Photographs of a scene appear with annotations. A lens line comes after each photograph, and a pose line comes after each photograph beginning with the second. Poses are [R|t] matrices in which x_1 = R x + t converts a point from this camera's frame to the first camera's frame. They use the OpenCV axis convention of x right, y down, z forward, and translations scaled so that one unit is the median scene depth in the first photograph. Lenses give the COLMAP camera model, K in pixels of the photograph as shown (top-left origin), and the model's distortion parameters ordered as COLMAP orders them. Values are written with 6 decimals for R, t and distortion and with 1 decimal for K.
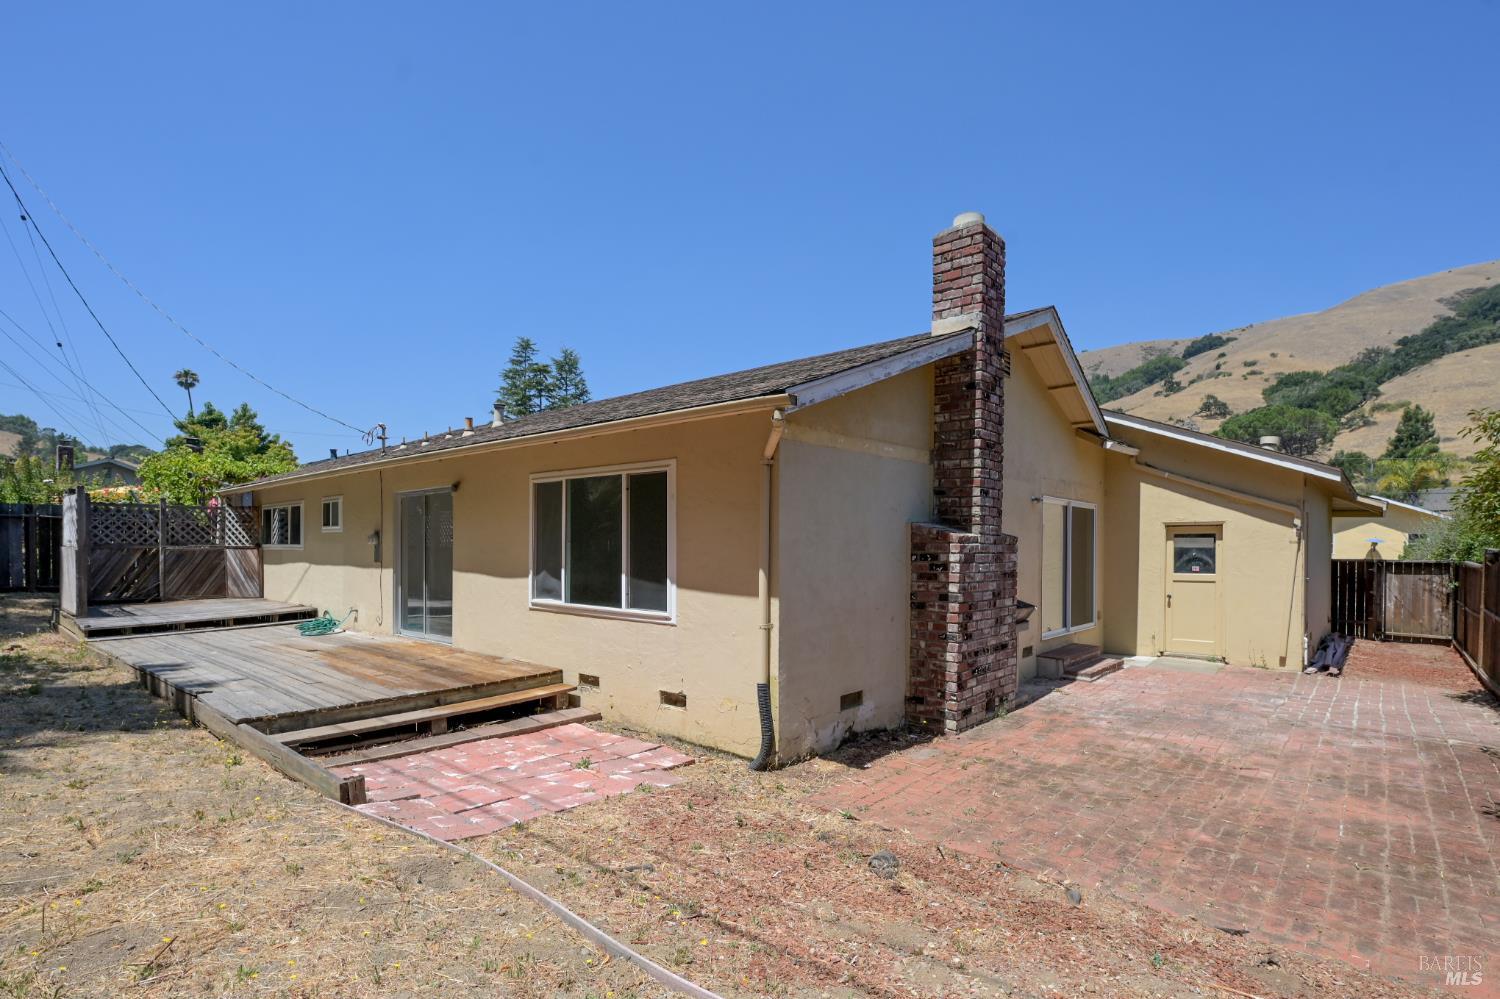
lens RADIAL K [[725.6, 0, 787.3], [0, 725.6, 549.9], [0, 0, 1]] dist [0.000868, 0.000079]
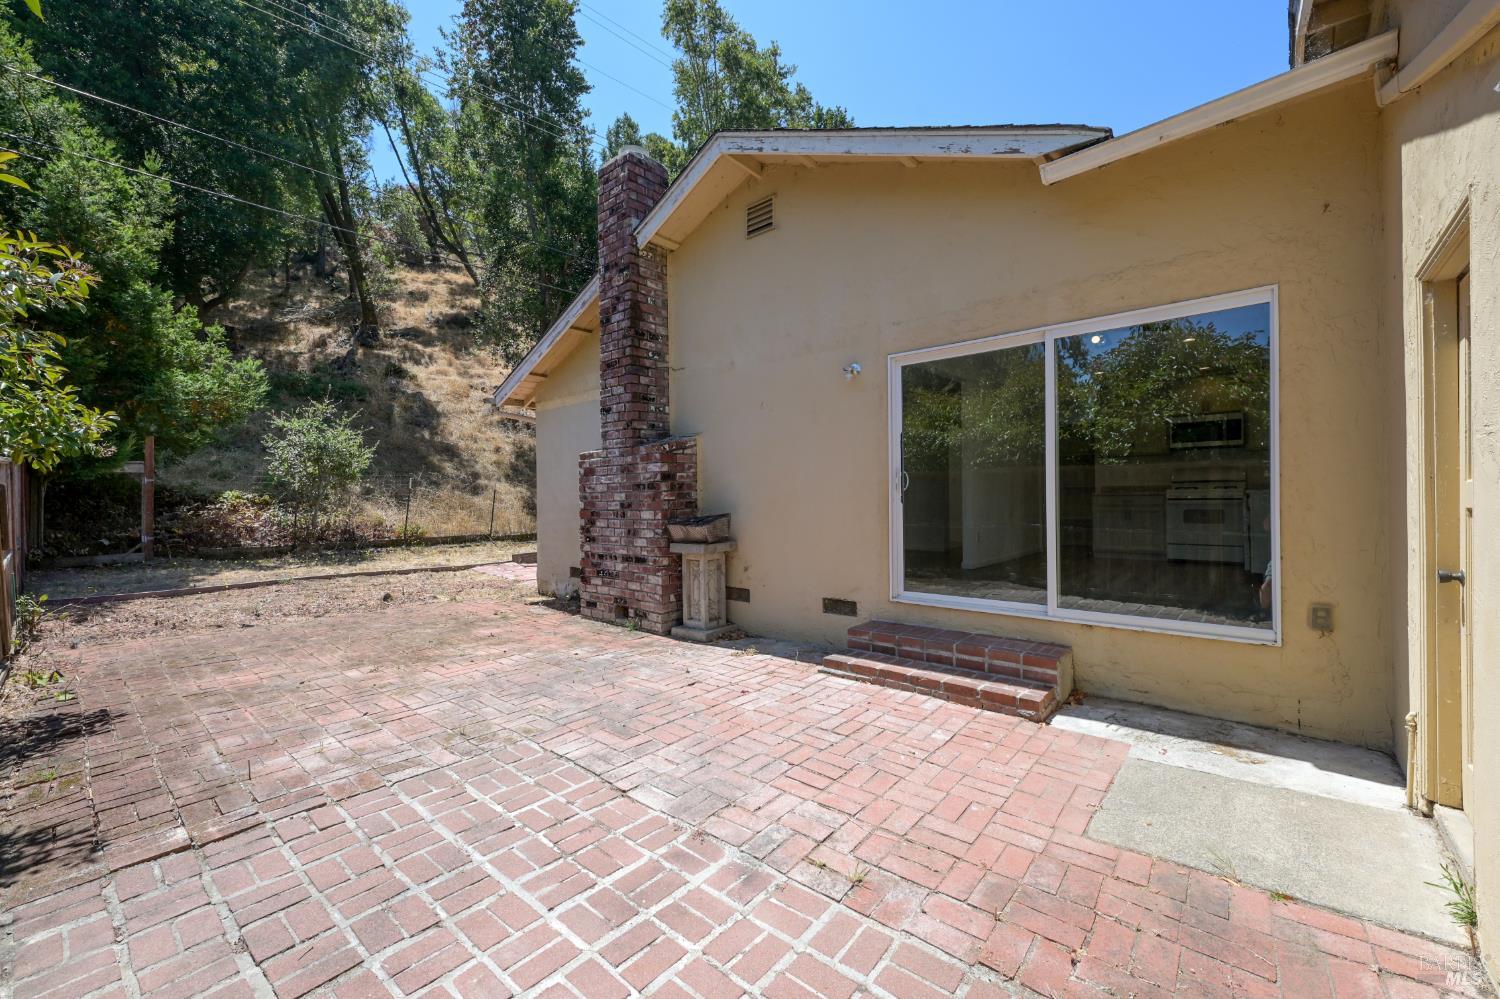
lens RADIAL K [[596.0, 0, 750.2], [0, 596.0, 491.1], [0, 0, 1]] dist [0.001041, 0.000356]
pose [[-0.021246, -0.017808, -0.999616, 1.127743], [0.006250, 0.999819, -0.017944, 0.057438], [0.999755, -0.006629, -0.021131, 1.199668]]
